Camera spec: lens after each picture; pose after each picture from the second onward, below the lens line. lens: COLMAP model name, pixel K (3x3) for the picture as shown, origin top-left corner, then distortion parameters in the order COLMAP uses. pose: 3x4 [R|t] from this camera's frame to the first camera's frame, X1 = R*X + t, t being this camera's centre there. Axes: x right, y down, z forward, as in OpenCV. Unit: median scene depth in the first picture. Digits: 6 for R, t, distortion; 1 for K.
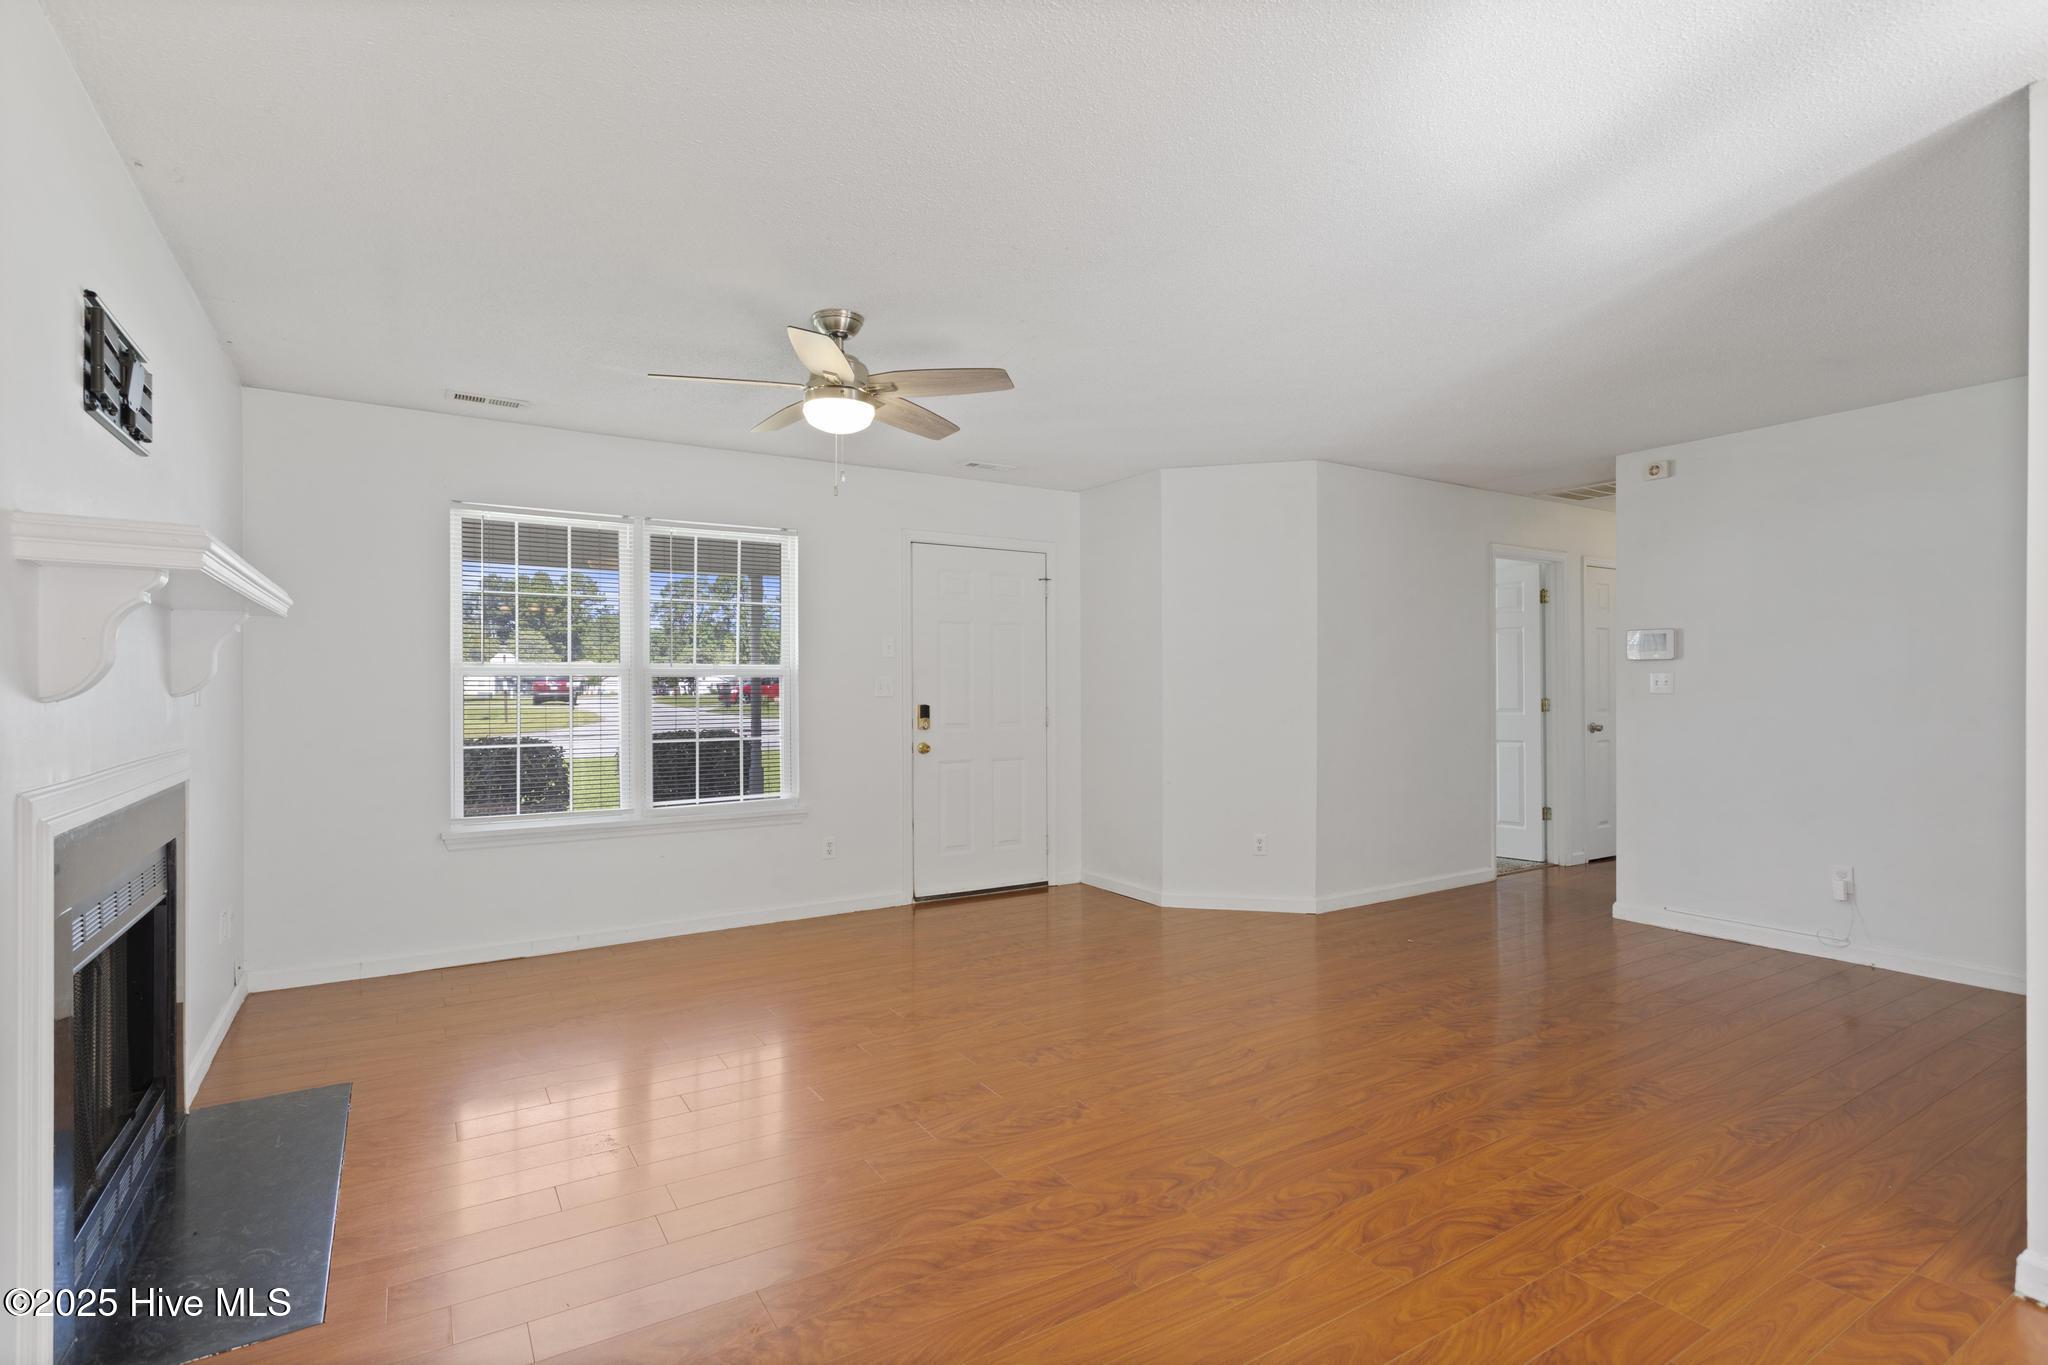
lens RADIAL K [[989.7, 0, 1027.4], [0, 989.7, 682.7], [0, 0, 1]] dist [0.000564, 0.001385]
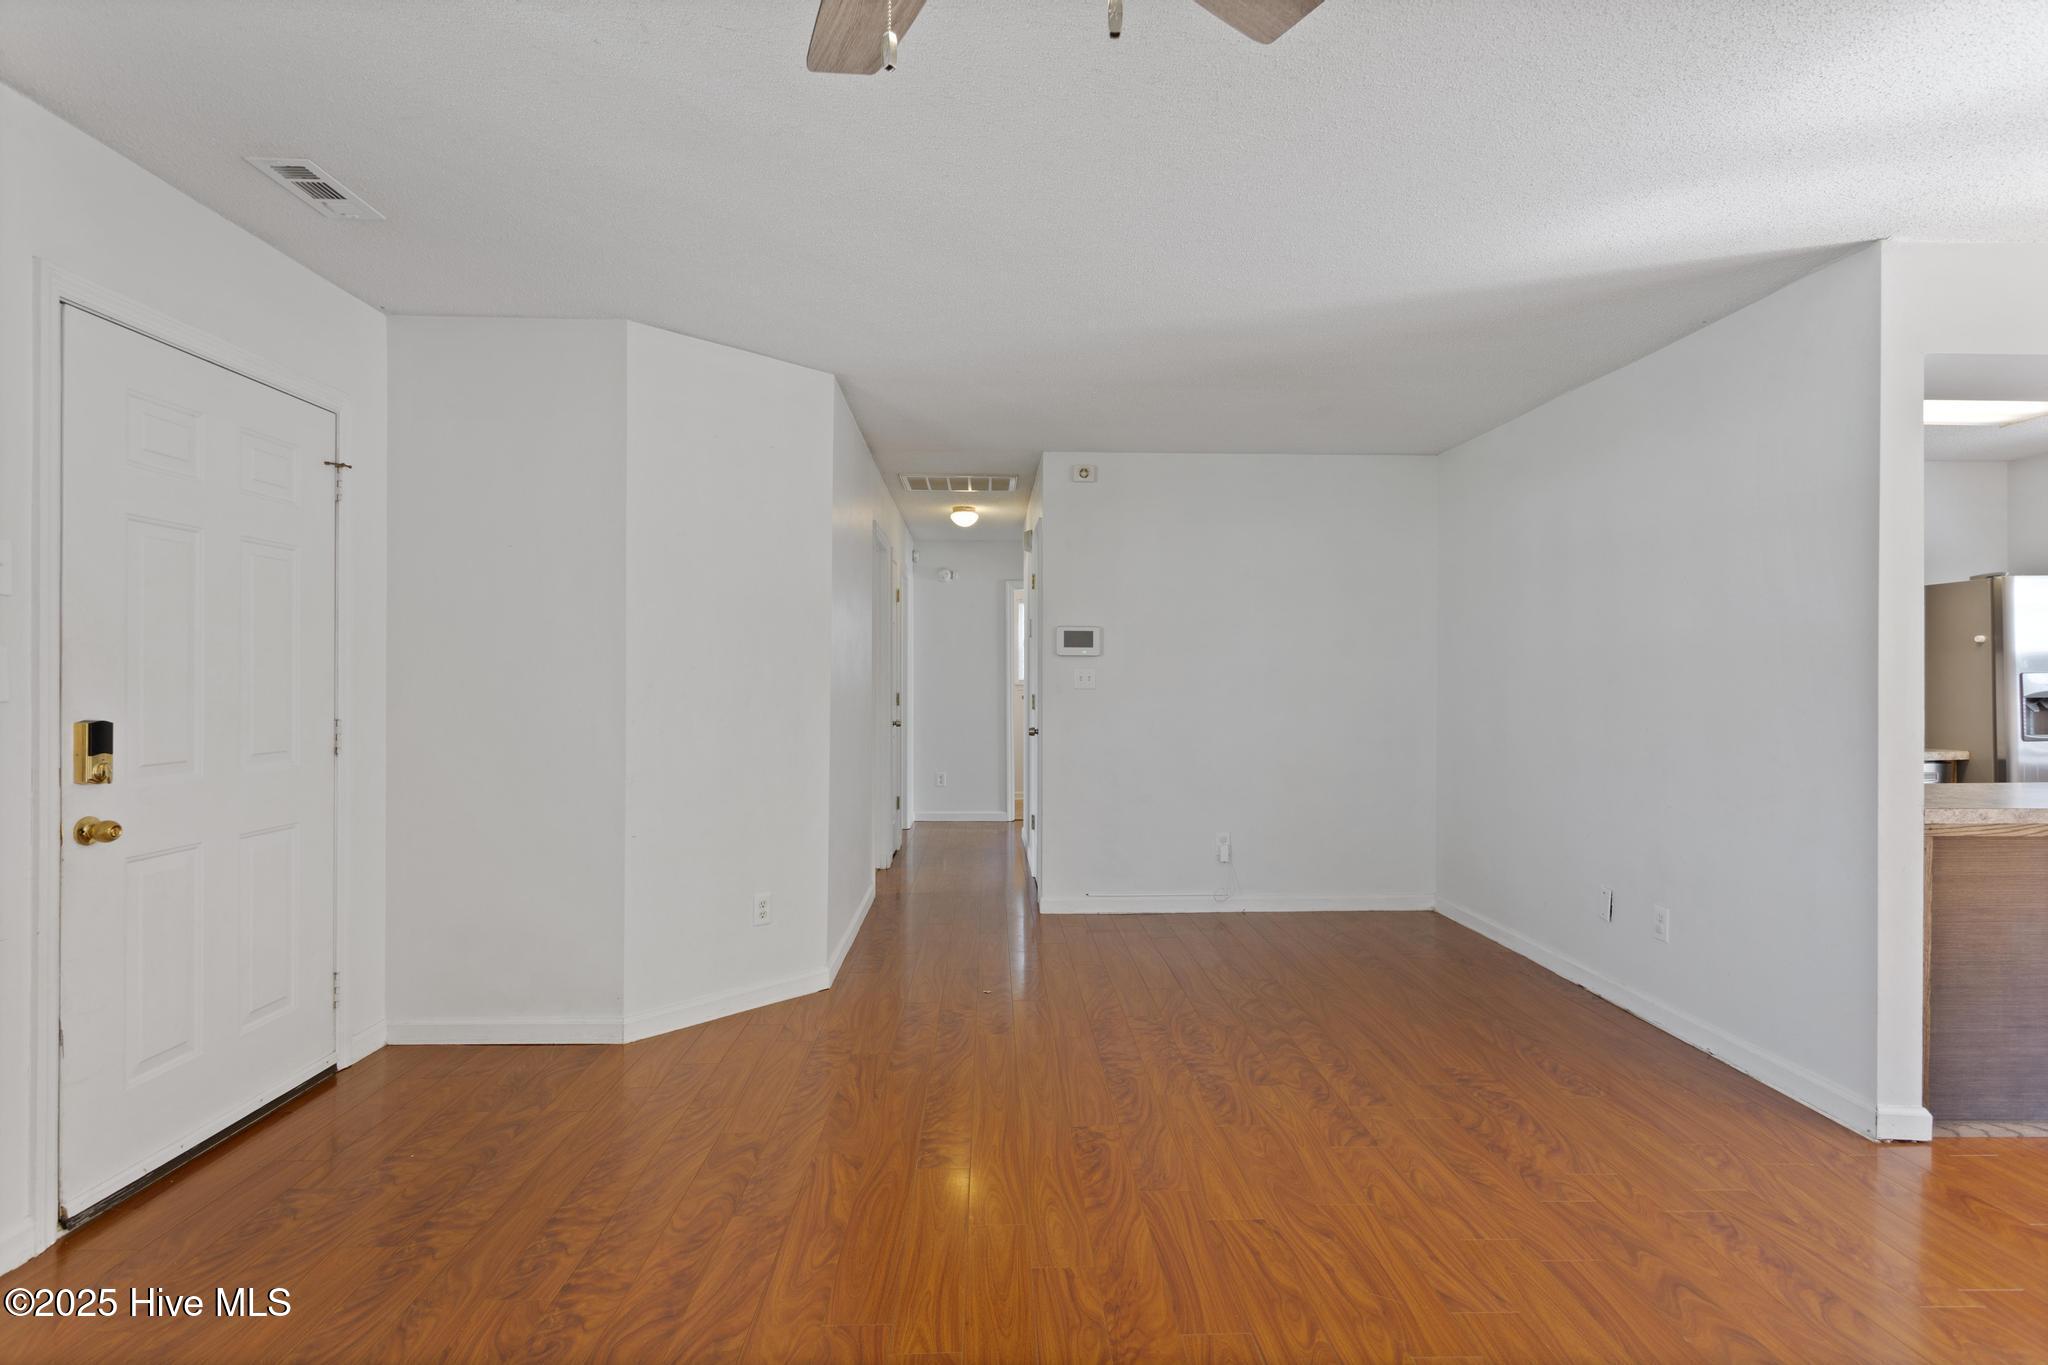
lens RADIAL K [[989.7, 0, 1027.4], [0, 989.7, 682.7], [0, 0, 1]] dist [0.000564, 0.001385]
pose [[0.499067, 0.003558, 0.866556, -0.291446], [-0.007929, 0.999968, 0.000461, 0.004276], [-0.866527, -0.007101, 0.499079, 0.534511]]
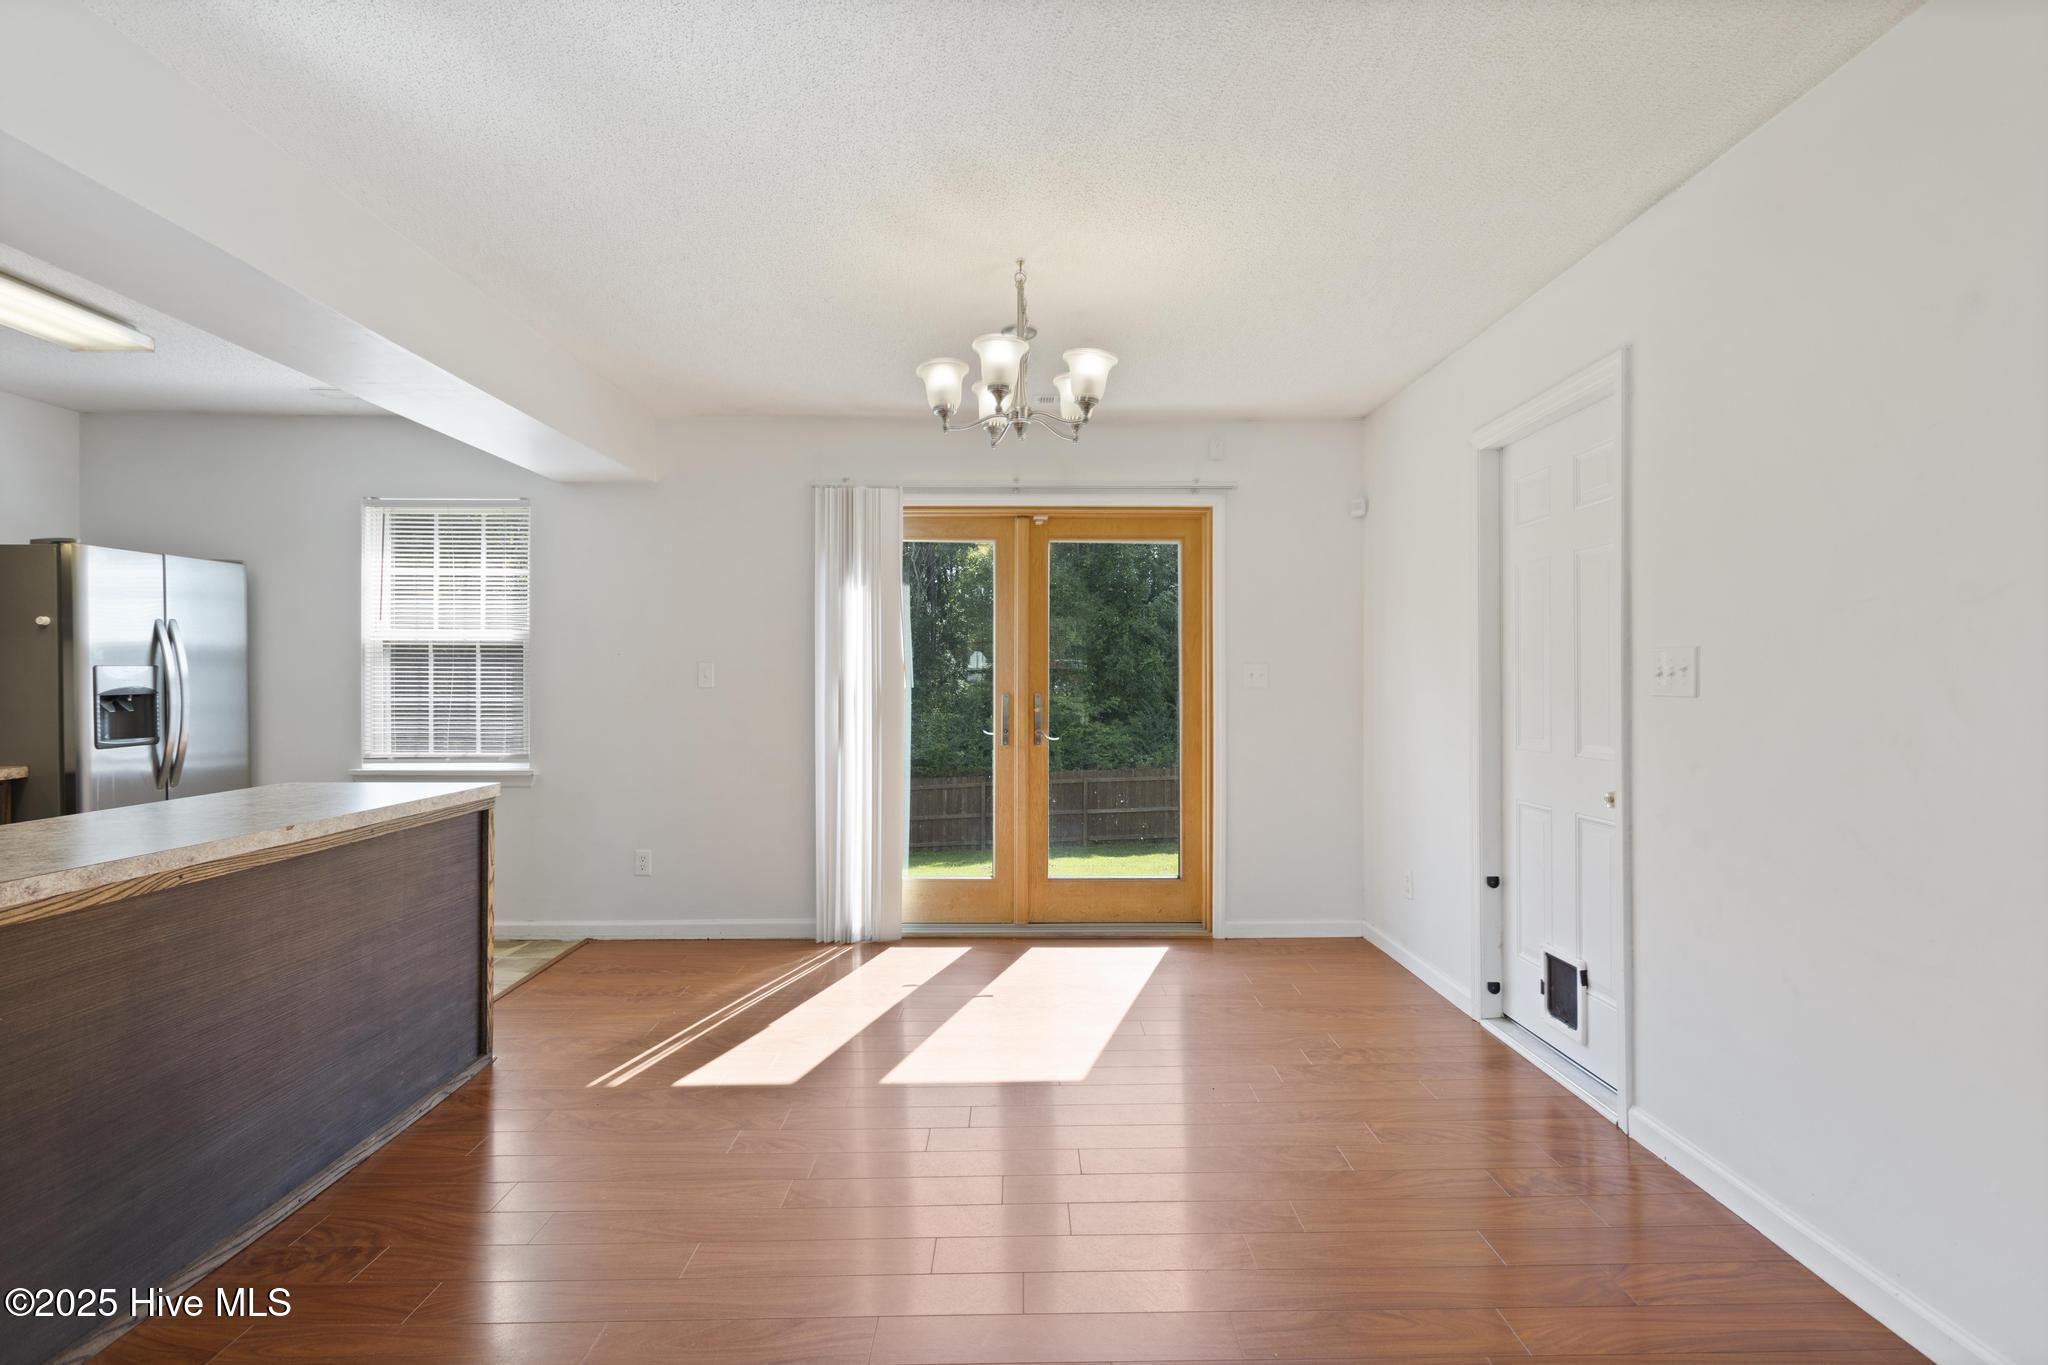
lens RADIAL K [[992.4, 0, 1026.9], [0, 992.4, 673.4], [0, 0, 1]] dist [0.003973, 0.002248]
pose [[-0.849255, 0.006327, 0.527944, -0.032534], [-0.001081, 0.999905, -0.013721, 0.003795], [-0.527981, -0.012224, -0.849168, 0.463526]]
